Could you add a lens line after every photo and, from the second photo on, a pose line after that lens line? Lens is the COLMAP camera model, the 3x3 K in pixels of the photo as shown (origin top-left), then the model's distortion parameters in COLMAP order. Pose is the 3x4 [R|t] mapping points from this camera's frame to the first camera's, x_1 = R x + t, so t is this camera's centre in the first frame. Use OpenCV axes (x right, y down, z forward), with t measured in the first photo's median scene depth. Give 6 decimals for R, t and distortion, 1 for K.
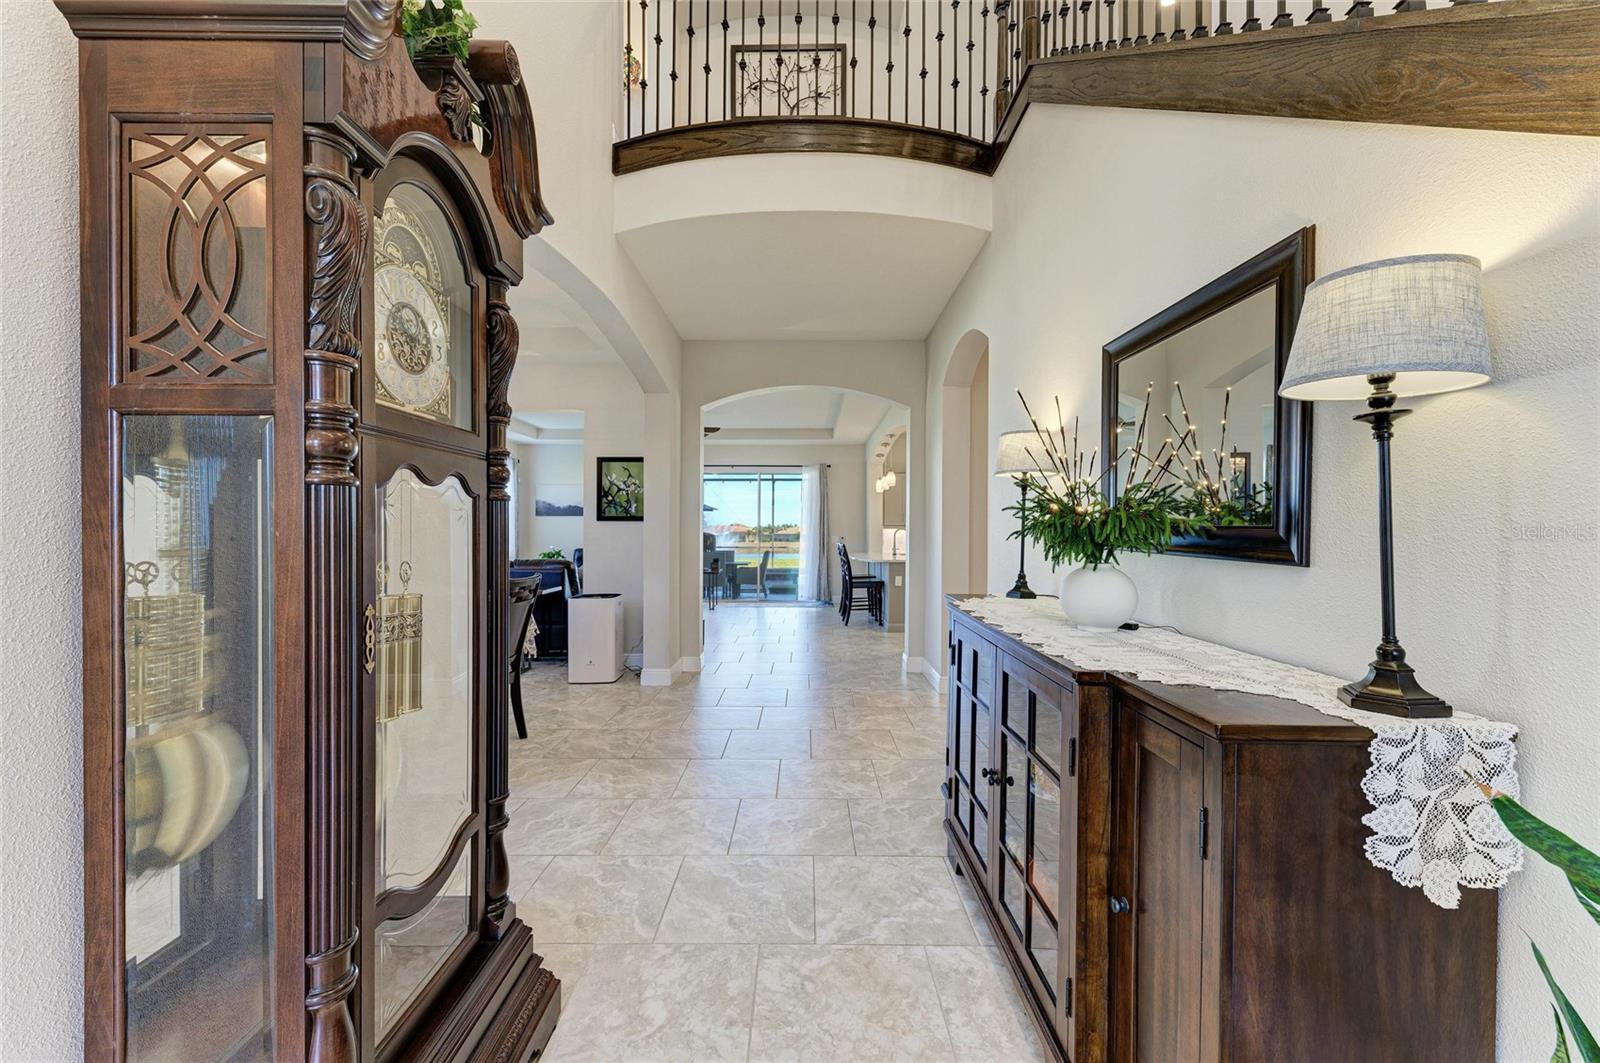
lens RADIAL K [[614.5, 0, 802.0], [0, 614.5, 529.0], [0, 0, 1]] dist [0.009364, 0.000027]
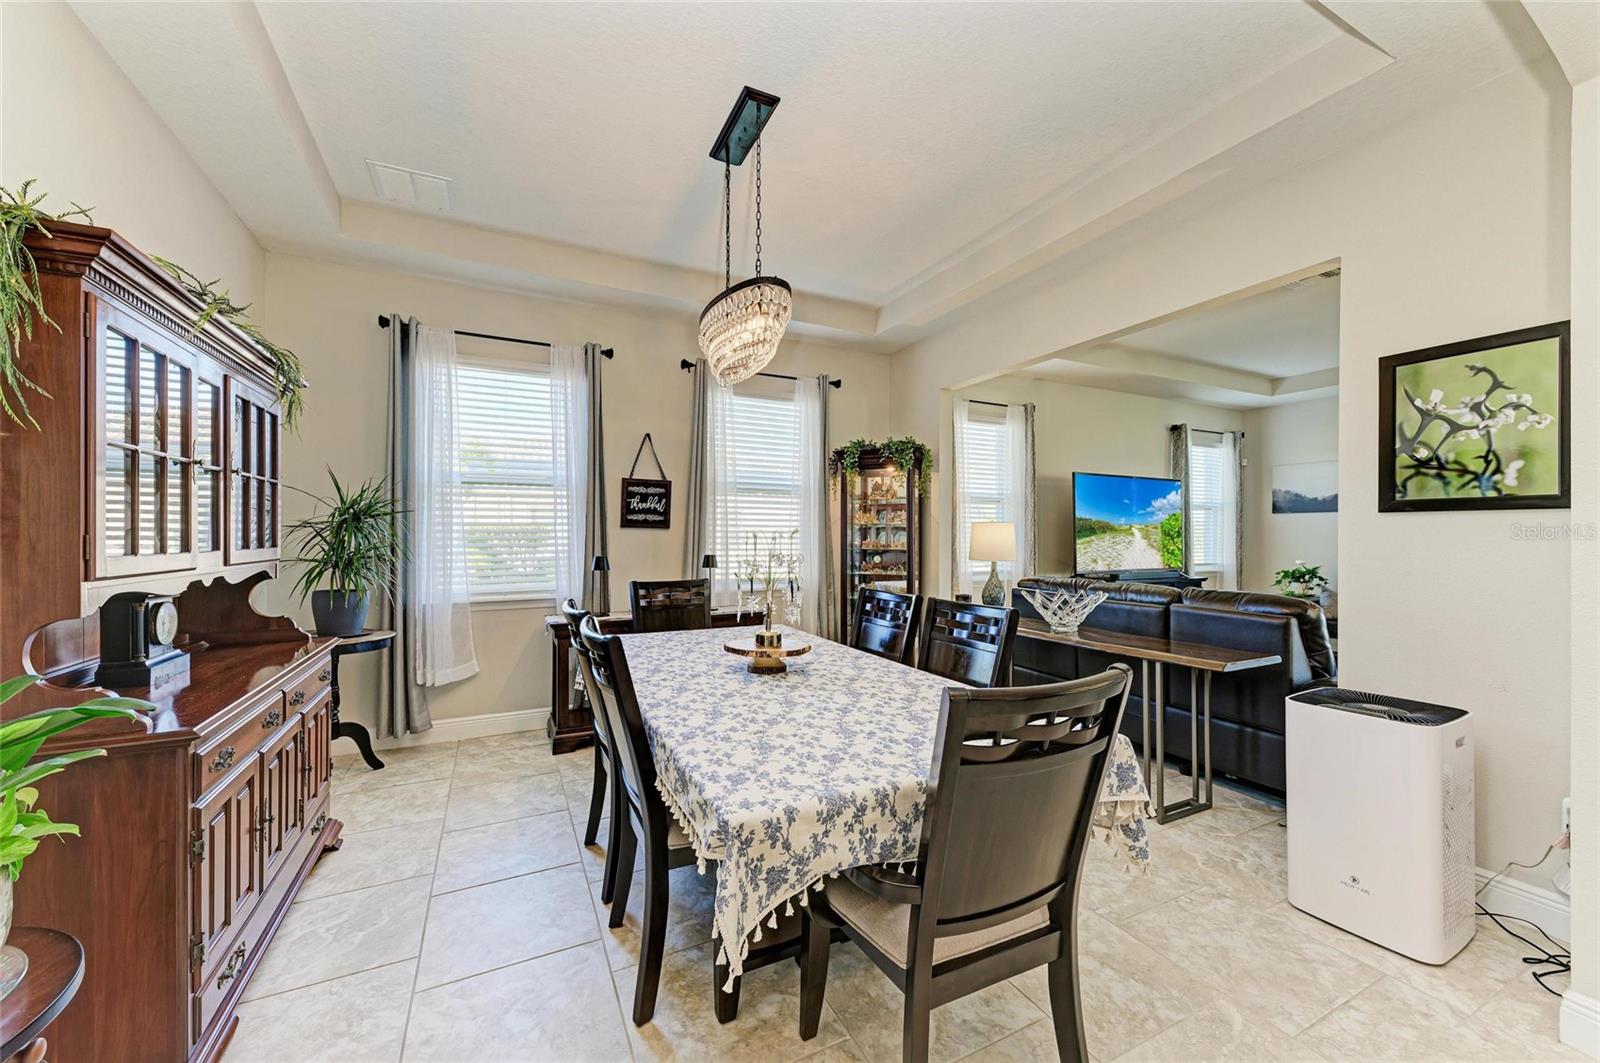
lens RADIAL K [[614.5, 0, 808.2], [0, 614.5, 522.5], [0, 0, 1]] dist [0.009364, 0.000027]
pose [[0.465800, -0.004679, -0.884877, -0.145160], [-0.012354, 0.999854, -0.011790, 0.003045], [0.884804, 0.016423, 0.465675, 0.471473]]
